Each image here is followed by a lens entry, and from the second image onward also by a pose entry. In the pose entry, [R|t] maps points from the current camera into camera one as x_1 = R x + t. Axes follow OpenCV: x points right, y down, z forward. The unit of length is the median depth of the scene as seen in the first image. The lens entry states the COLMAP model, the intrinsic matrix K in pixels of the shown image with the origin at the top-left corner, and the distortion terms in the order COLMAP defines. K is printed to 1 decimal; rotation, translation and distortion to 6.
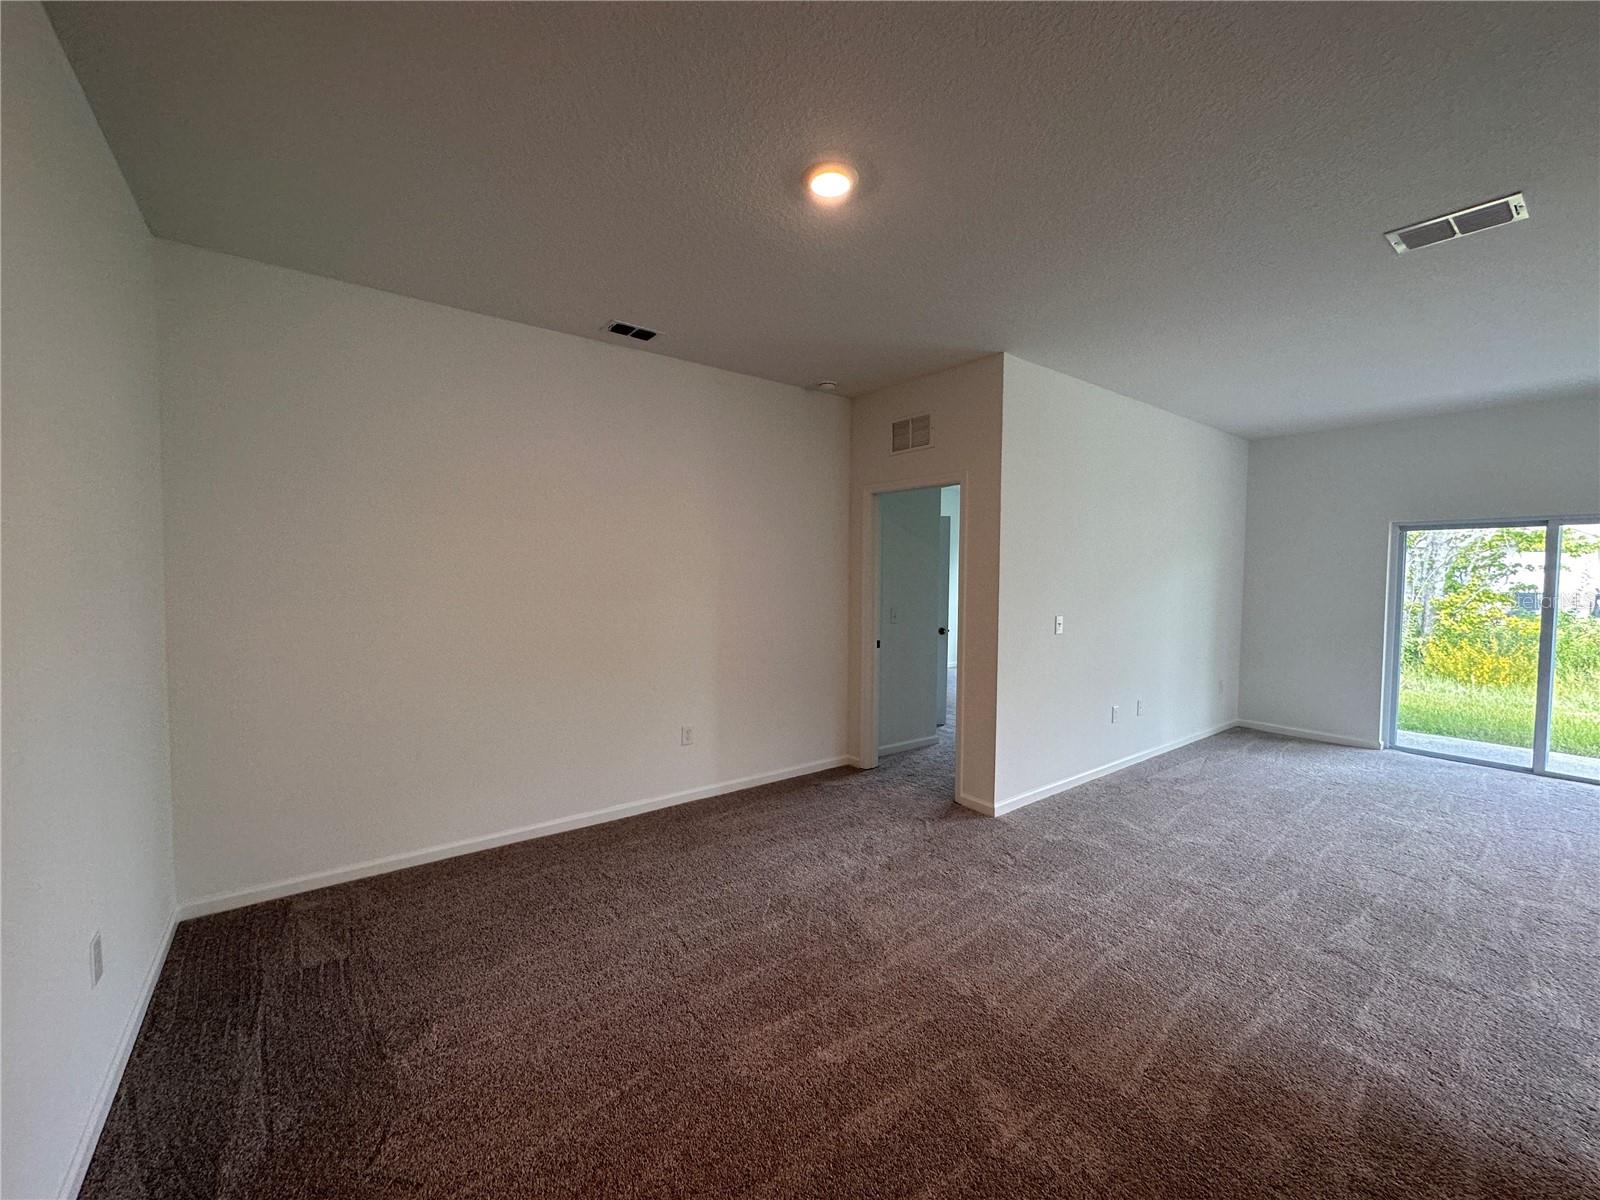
lens RADIAL K [[639.4, 0, 801.8], [0, 639.4, 599.9], [0, 0, 1]] dist [-0.002878, 0.000744]
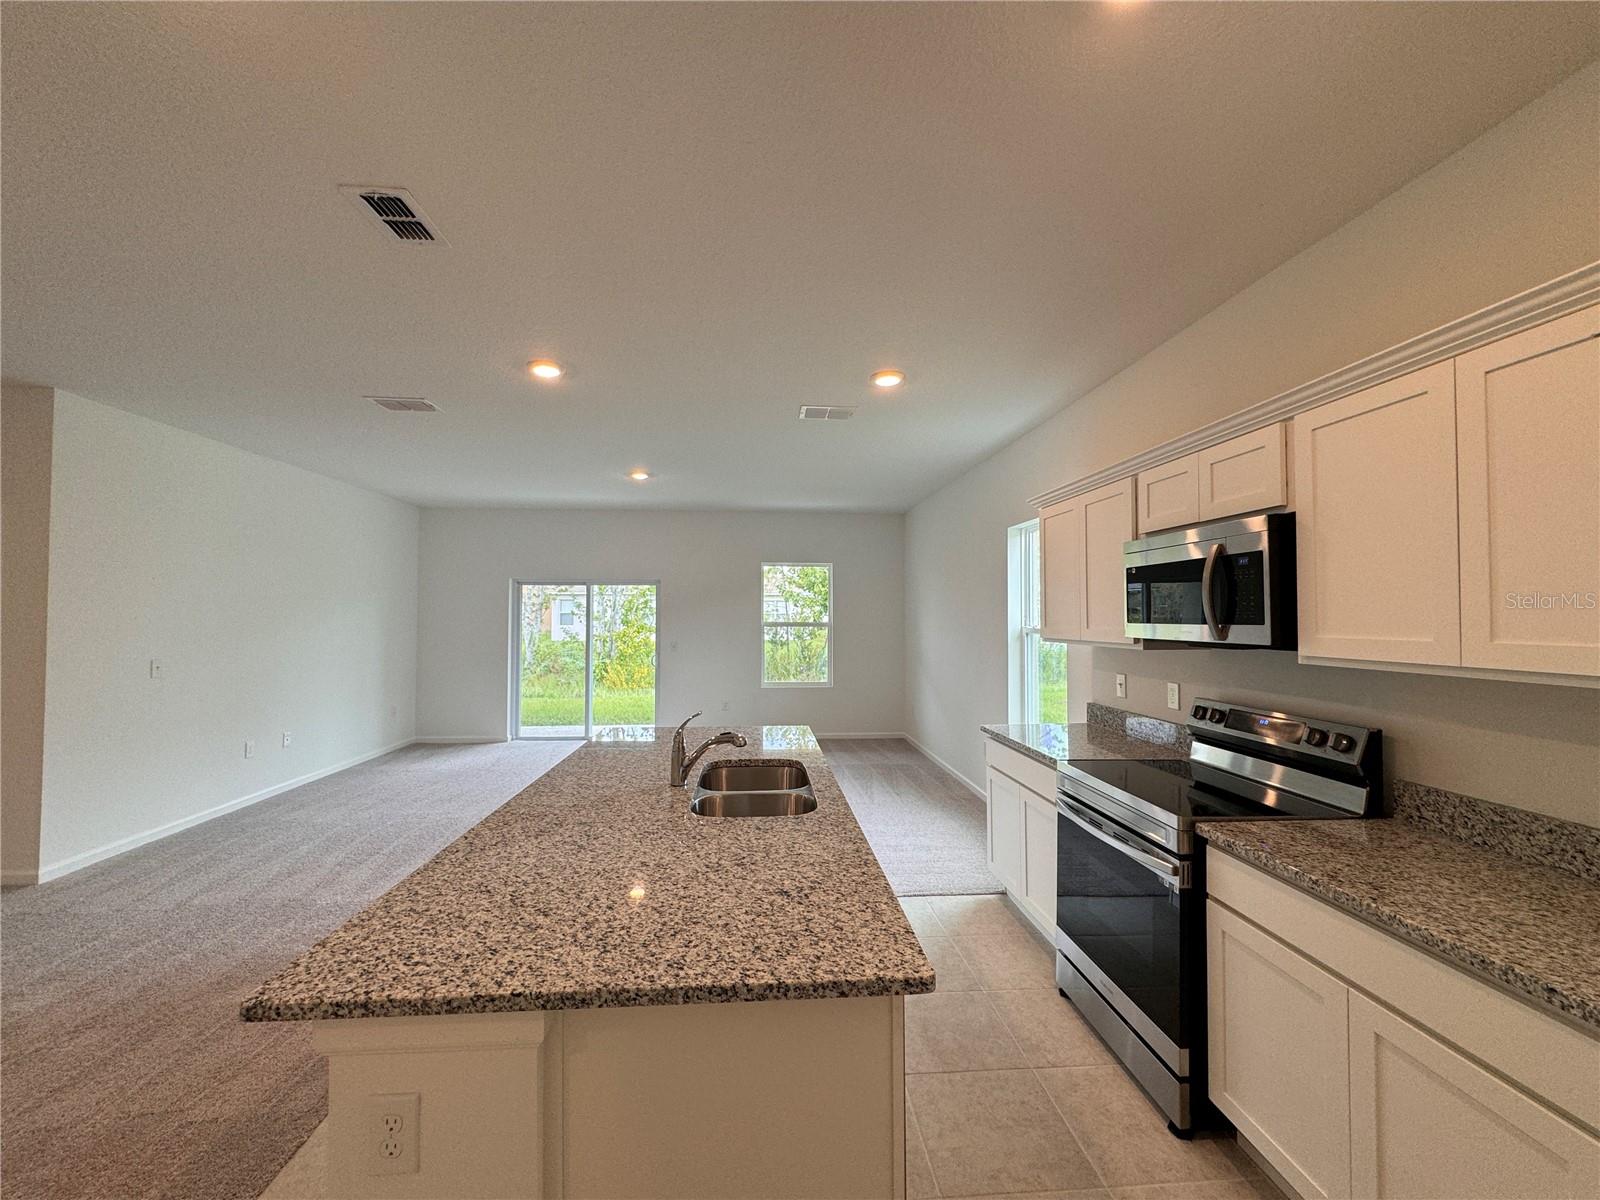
lens RADIAL K [[637.2, 0, 797.8], [0, 637.2, 600.2], [0, 0, 1]] dist [-0.001281, 0.001037]
pose [[0.552703, 0.013418, 0.833270, 0.116730], [0.038817, 0.998371, -0.041824, 0.011377], [-0.832474, 0.055461, 0.551282, -0.373958]]
